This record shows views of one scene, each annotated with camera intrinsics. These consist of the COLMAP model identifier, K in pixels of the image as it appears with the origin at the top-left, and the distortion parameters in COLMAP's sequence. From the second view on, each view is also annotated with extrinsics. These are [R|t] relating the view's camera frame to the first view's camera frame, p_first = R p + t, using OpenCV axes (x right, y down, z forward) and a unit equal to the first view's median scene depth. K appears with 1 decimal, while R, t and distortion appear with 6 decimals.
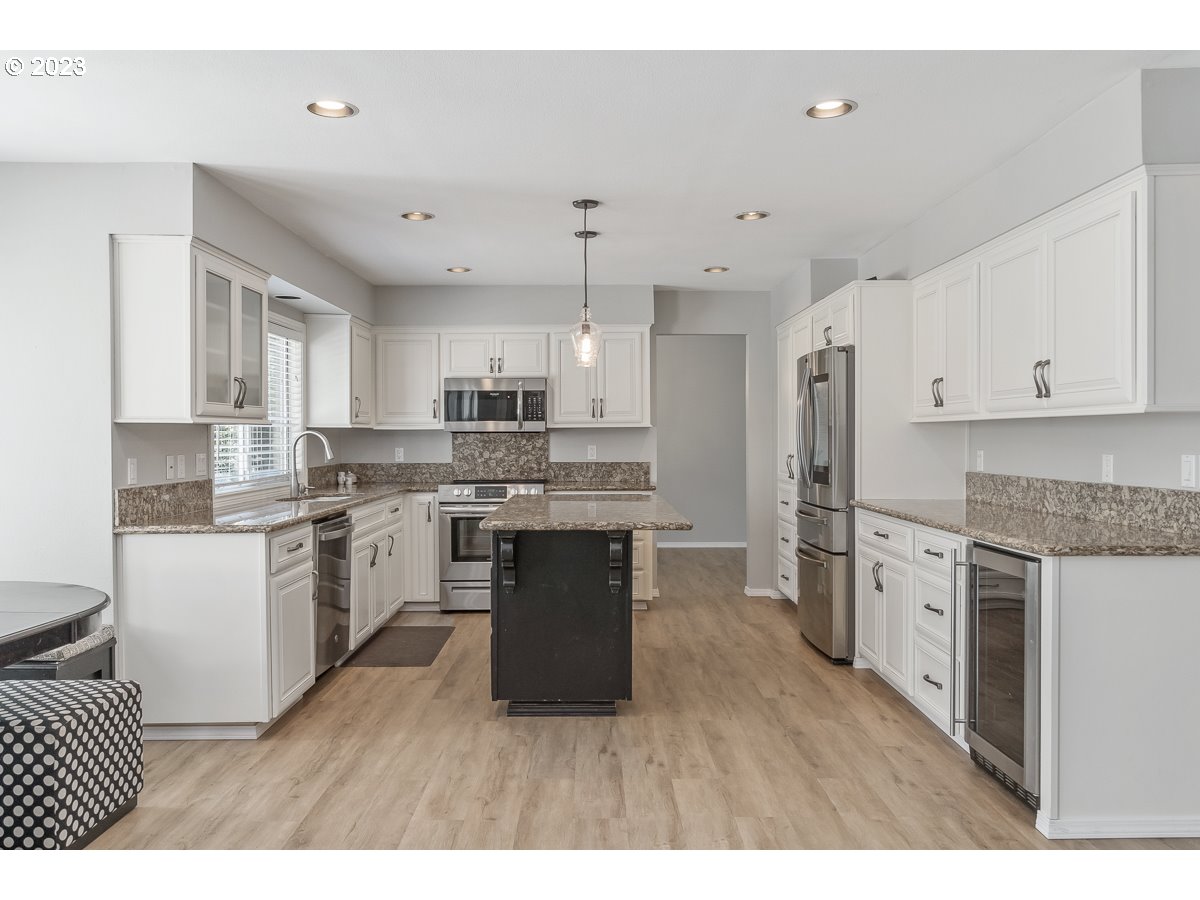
lens RADIAL K [[942.7, 0, 600.0], [0, 942.7, 450.0], [0, 0, 1]] dist [0.033911, 0.000573]
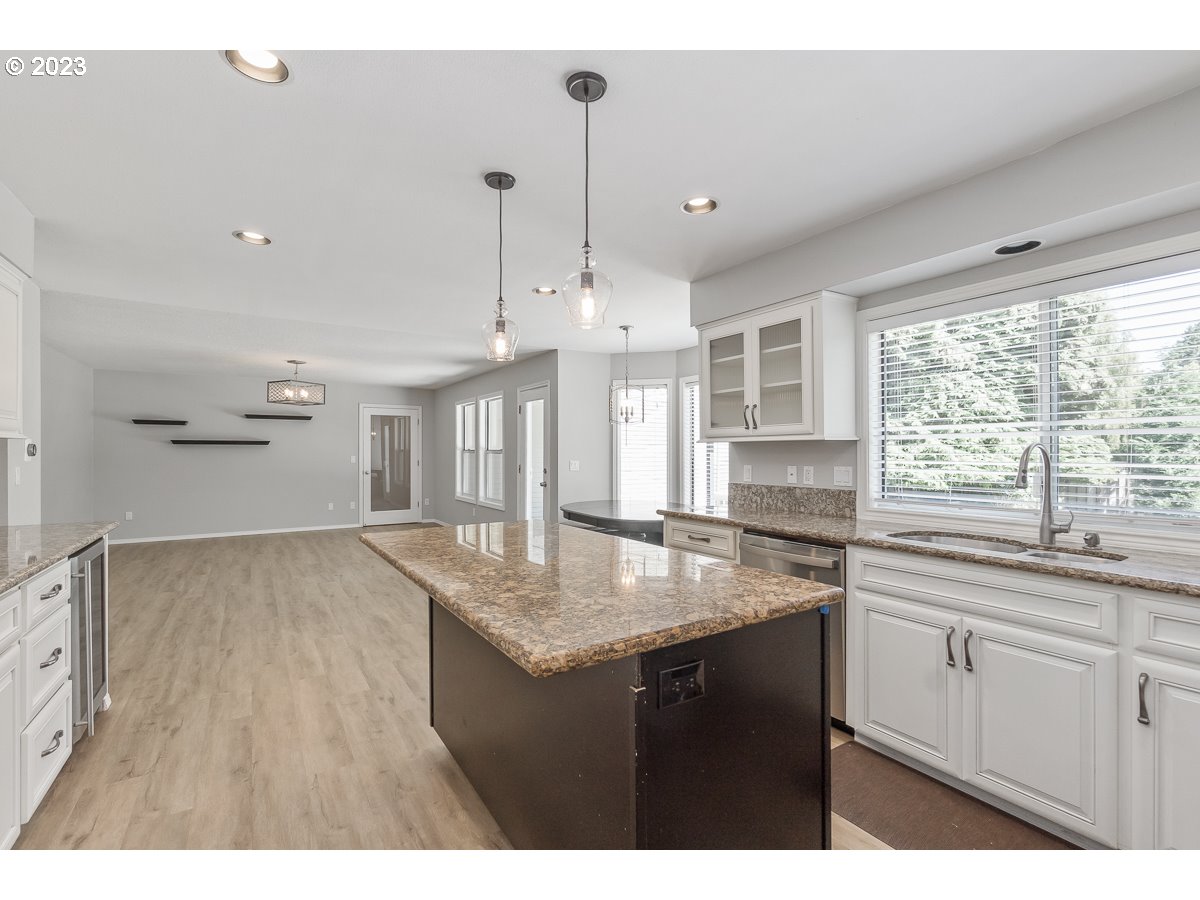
lens RADIAL K [[547.7, 0, 600.8], [0, 547.7, 452.6], [0, 0, 1]] dist [0.000385, 0.000162]
pose [[-0.847362, 0.004899, -0.530994, 0.113248], [-0.003960, 0.999871, 0.015543, -0.014955], [0.531002, 0.015273, -0.847233, 0.973312]]
